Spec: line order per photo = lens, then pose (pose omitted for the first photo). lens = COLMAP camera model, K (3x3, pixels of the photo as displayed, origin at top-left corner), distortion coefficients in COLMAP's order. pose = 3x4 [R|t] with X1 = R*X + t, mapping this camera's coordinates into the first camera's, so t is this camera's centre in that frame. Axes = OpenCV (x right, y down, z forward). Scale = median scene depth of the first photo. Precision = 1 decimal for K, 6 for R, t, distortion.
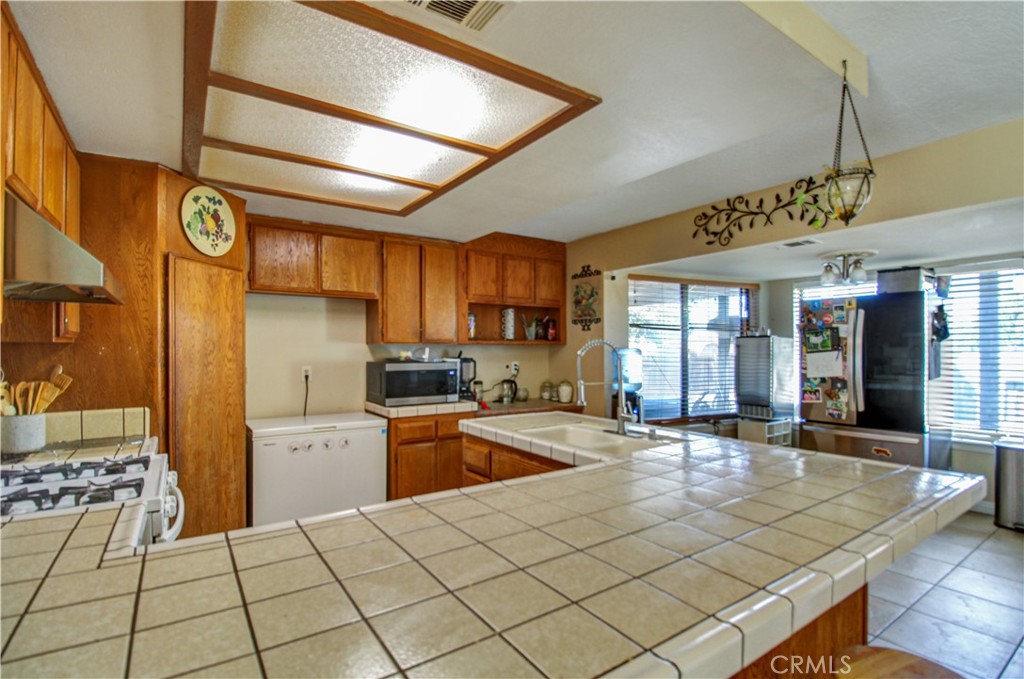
lens RADIAL K [[502.7, 0, 512.0], [0, 502.7, 339.5], [0, 0, 1]] dist [-0.002680, -0.000495]
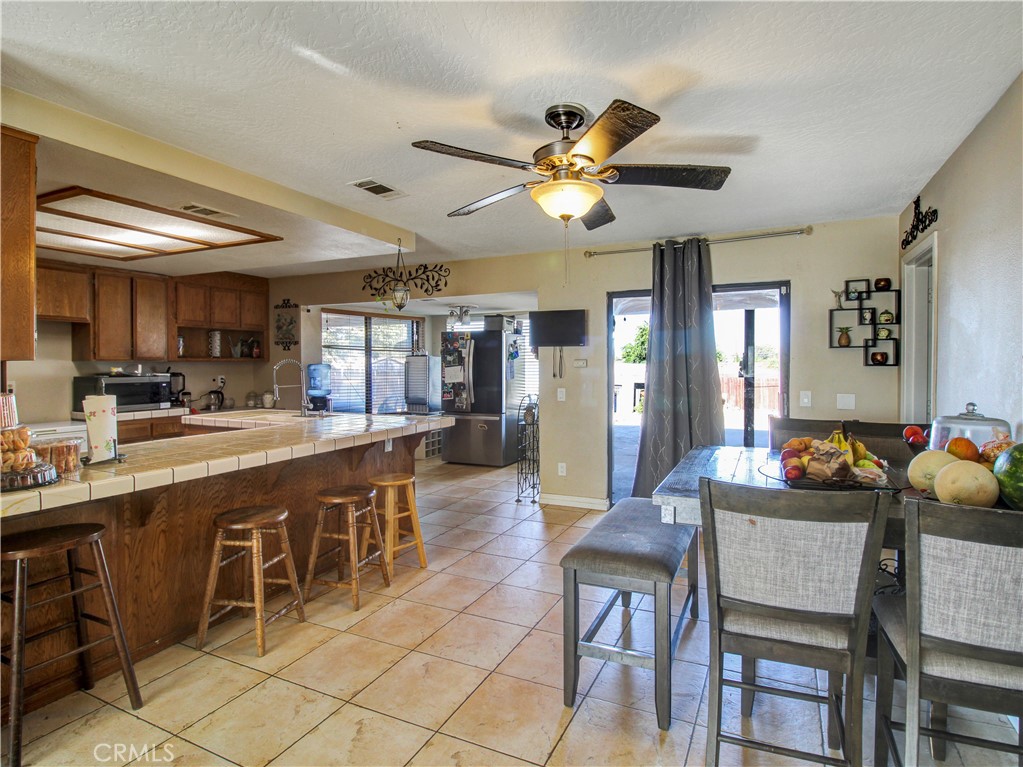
lens RADIAL K [[544.7, 0, 541.7], [0, 544.7, 366.9], [0, 0, 1]] dist [-0.002137, -0.002537]
pose [[0.846380, -0.004726, 0.532559, -0.044006], [-0.007854, 0.999741, 0.021353, -0.011668], [-0.532522, -0.022256, 0.846123, -0.565041]]
